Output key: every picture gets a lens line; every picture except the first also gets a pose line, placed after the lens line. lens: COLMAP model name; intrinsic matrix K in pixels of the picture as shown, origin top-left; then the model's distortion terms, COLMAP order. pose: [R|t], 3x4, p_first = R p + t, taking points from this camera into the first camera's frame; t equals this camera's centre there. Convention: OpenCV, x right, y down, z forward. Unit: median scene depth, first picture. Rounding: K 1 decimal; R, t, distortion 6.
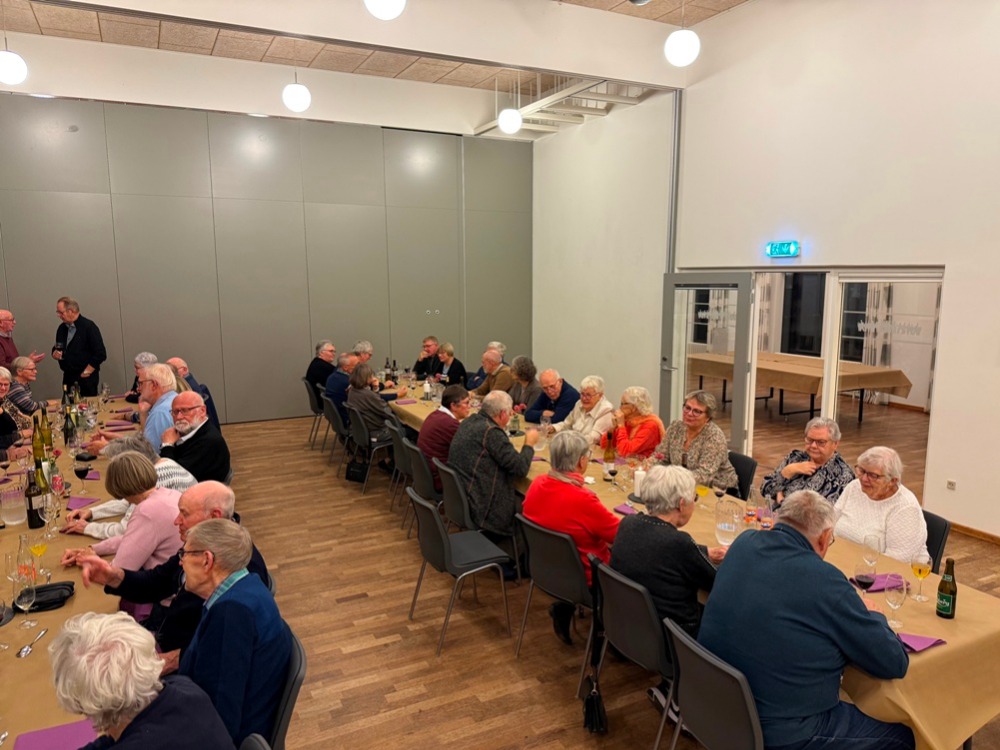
lens RADIAL K [[695.7, 0, 500.0], [0, 695.7, 375.0], [0, 0, 1]] dist [0.004514, -0.000363]
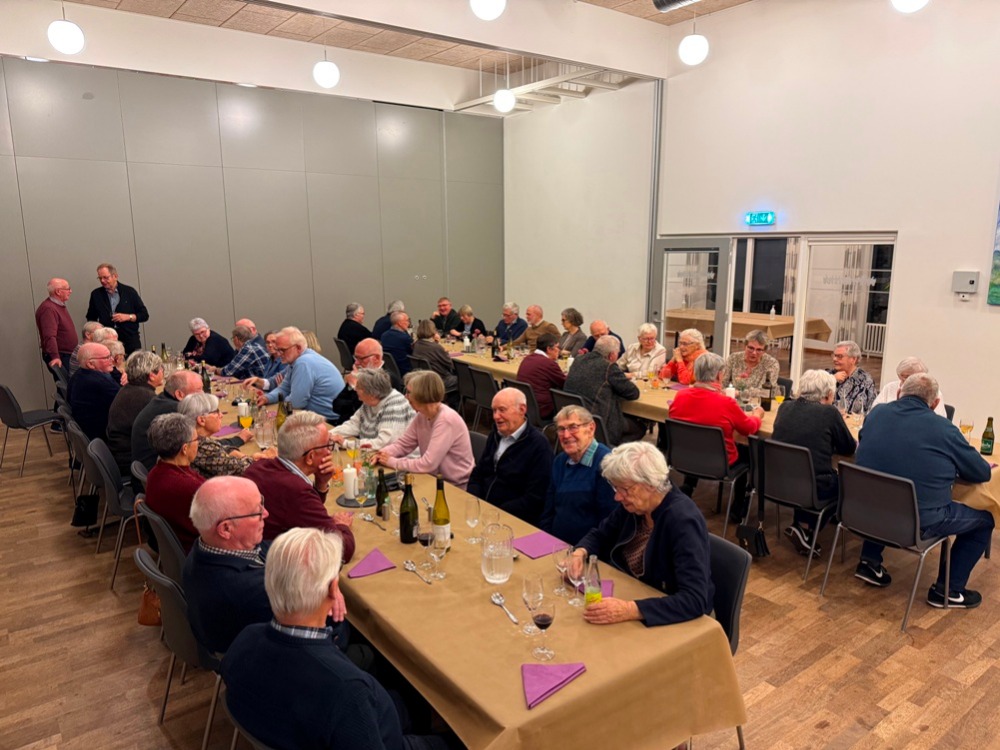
lens RADIAL K [[701.5, 0, 500.0], [0, 701.5, 375.0], [0, 0, 1]] dist [0.010350, 0.003999]
pose [[0.982151, -0.041091, 0.183549, -0.248442], [0.033429, 0.998443, 0.044645, 0.020513], [-0.185098, -0.037712, 0.981996, -0.121187]]
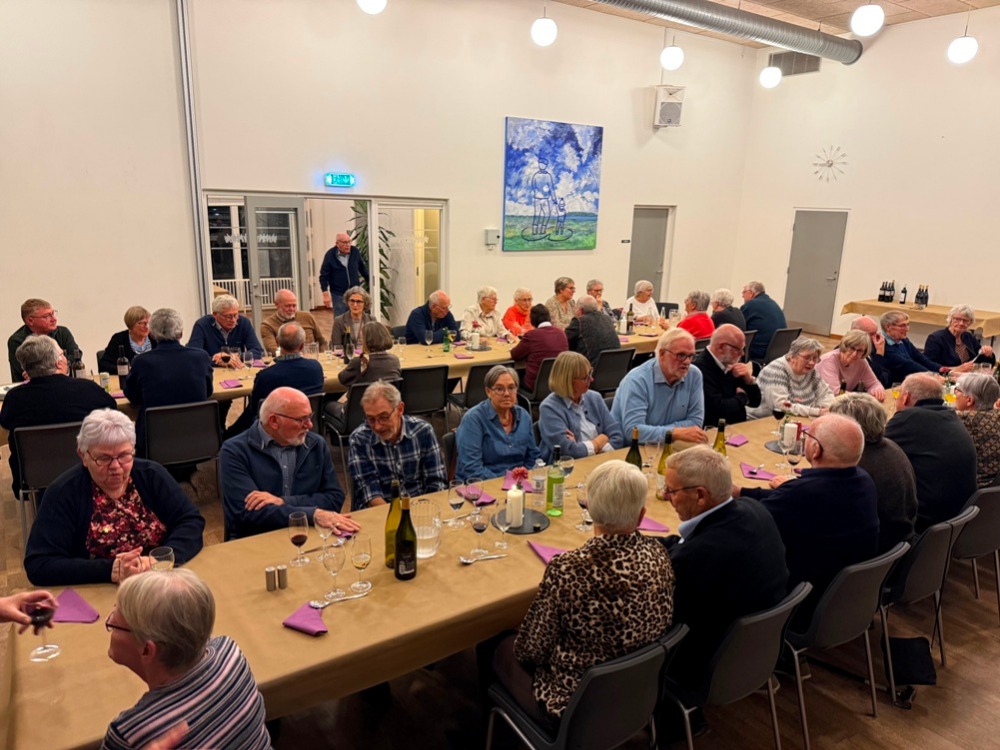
lens RADIAL K [[701.5, 0, 500.0], [0, 701.5, 375.0], [0, 0, 1]] dist [0.010350, 0.003999]
pose [[-0.149316, -0.233173, 0.960903, -0.814532], [0.111474, 0.961633, 0.250672, -0.114009], [-0.982486, 0.144545, -0.117594, 0.813640]]
